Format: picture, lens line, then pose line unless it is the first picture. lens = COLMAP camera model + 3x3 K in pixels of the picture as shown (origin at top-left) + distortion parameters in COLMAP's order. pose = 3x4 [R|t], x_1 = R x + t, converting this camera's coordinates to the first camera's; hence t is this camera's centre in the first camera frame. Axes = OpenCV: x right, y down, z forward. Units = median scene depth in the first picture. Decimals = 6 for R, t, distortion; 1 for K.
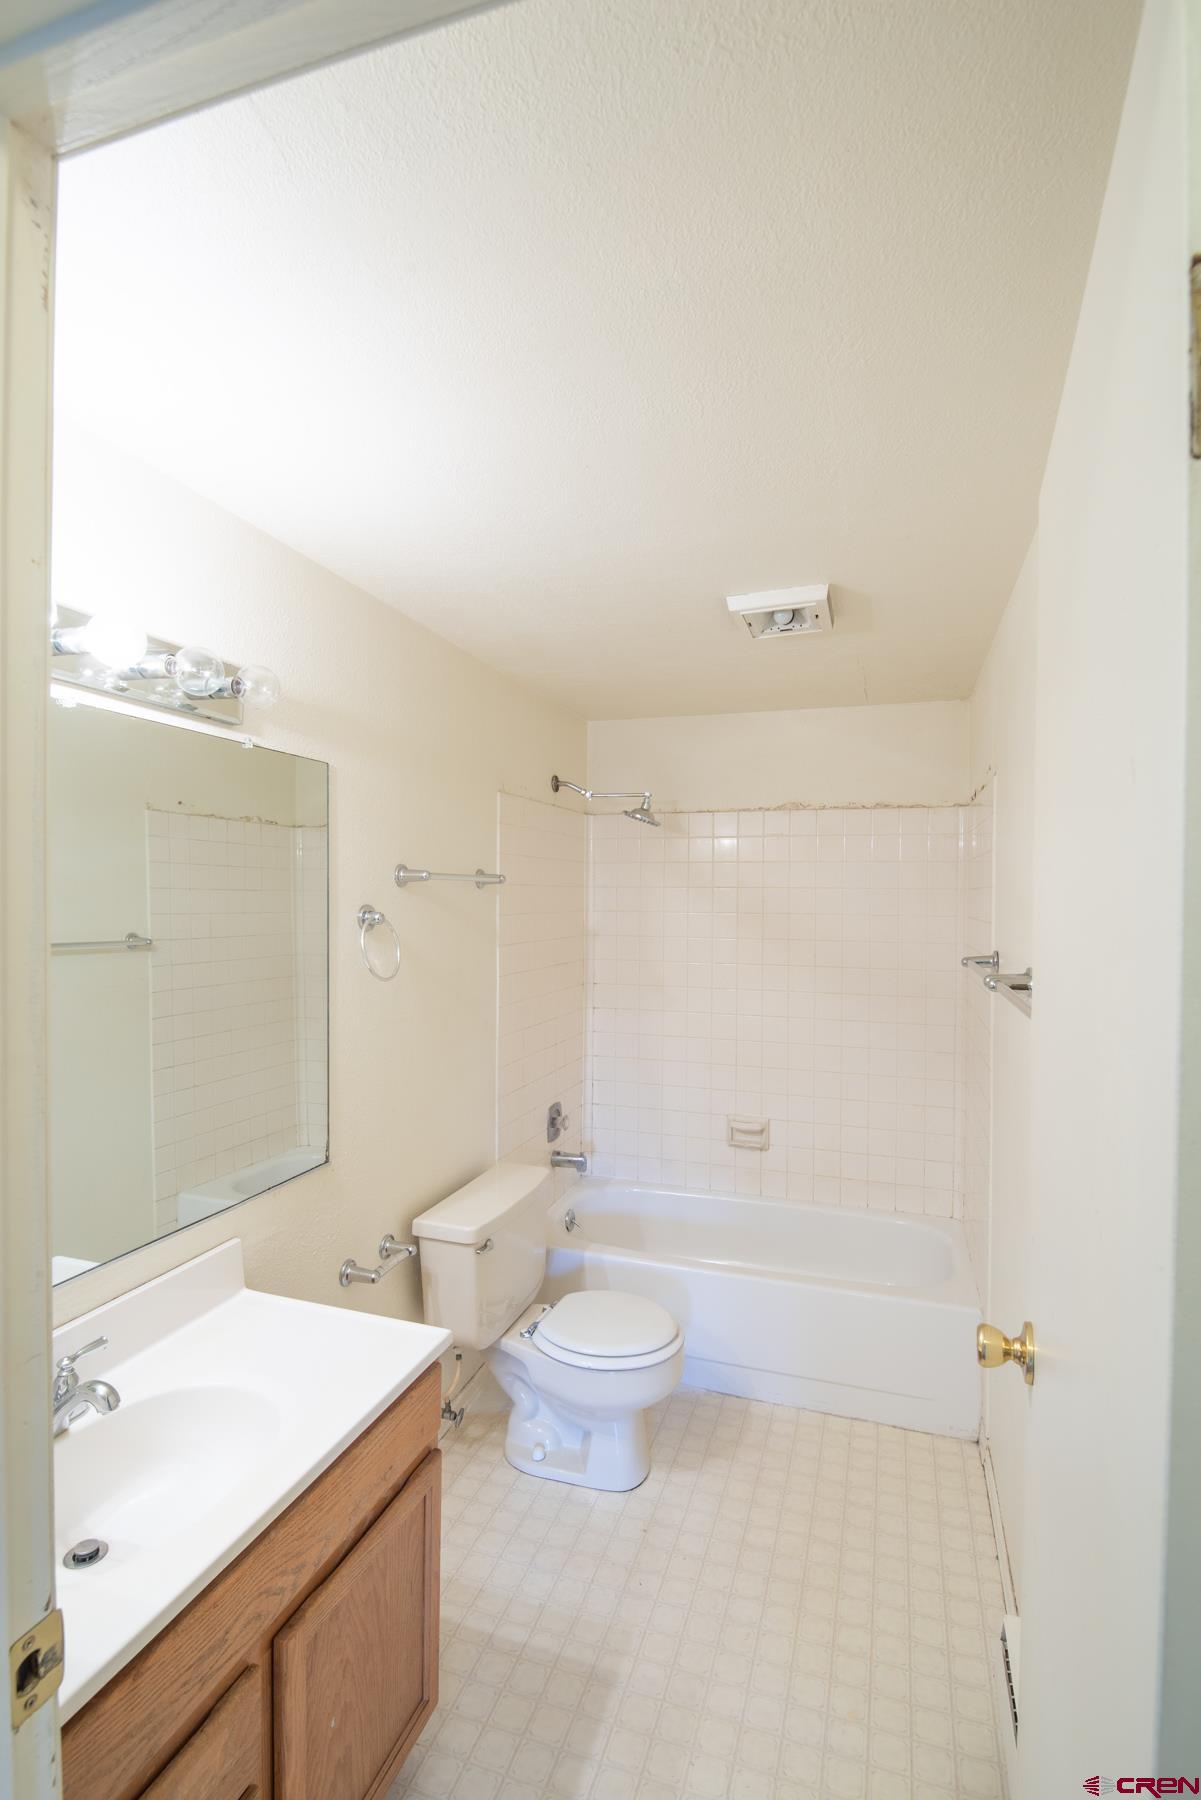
lens RADIAL K [[884.3, 0, 600.5], [0, 884.3, 900.0], [0, 0, 1]] dist [-0.019713, 0.000042]
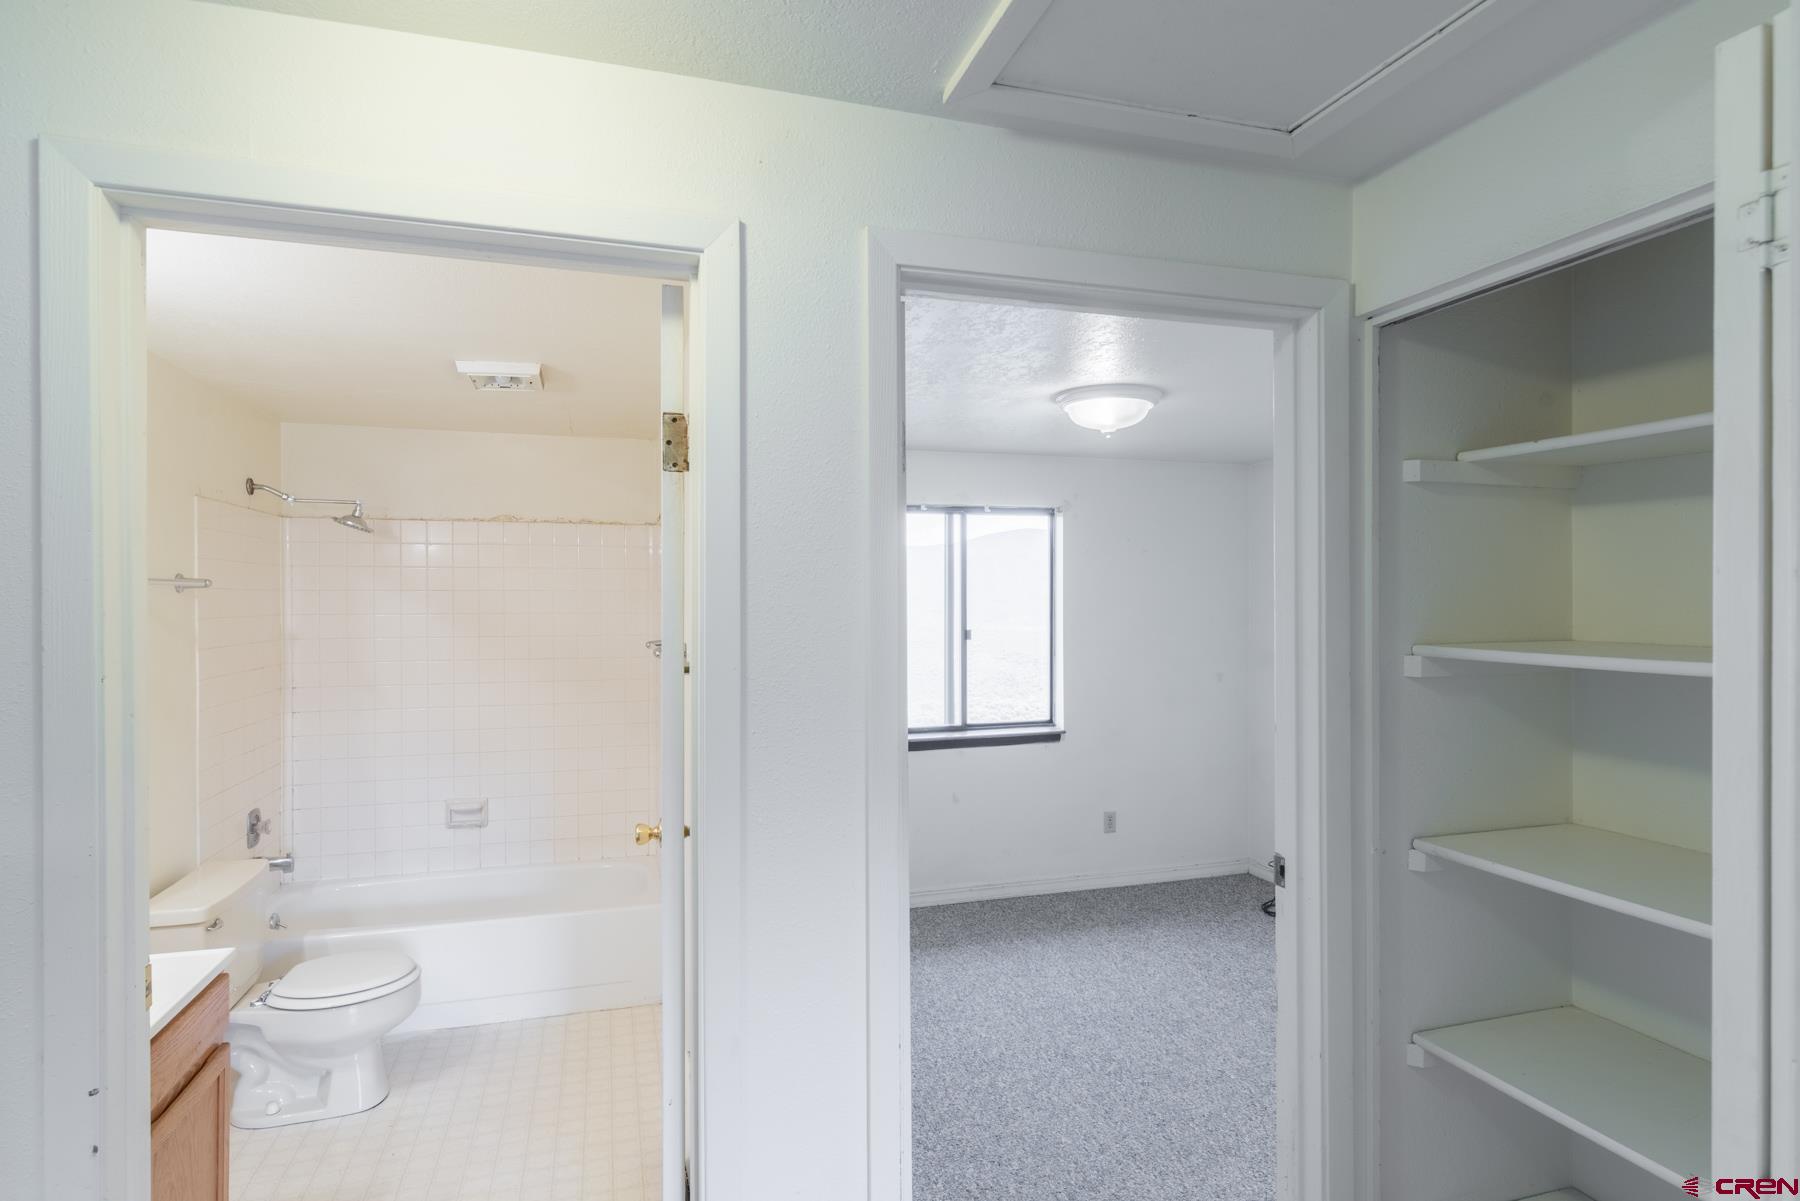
lens RADIAL K [[924.4, 0, 900.0], [0, 924.4, 600.5], [0, 0, 1]] dist [0.022760, -0.000446]
pose [[0.808645, -0.012686, 0.588160, -0.084954], [0.013532, 0.999904, 0.002962, 0.003105], [-0.588141, 0.005564, 0.808739, -0.292479]]
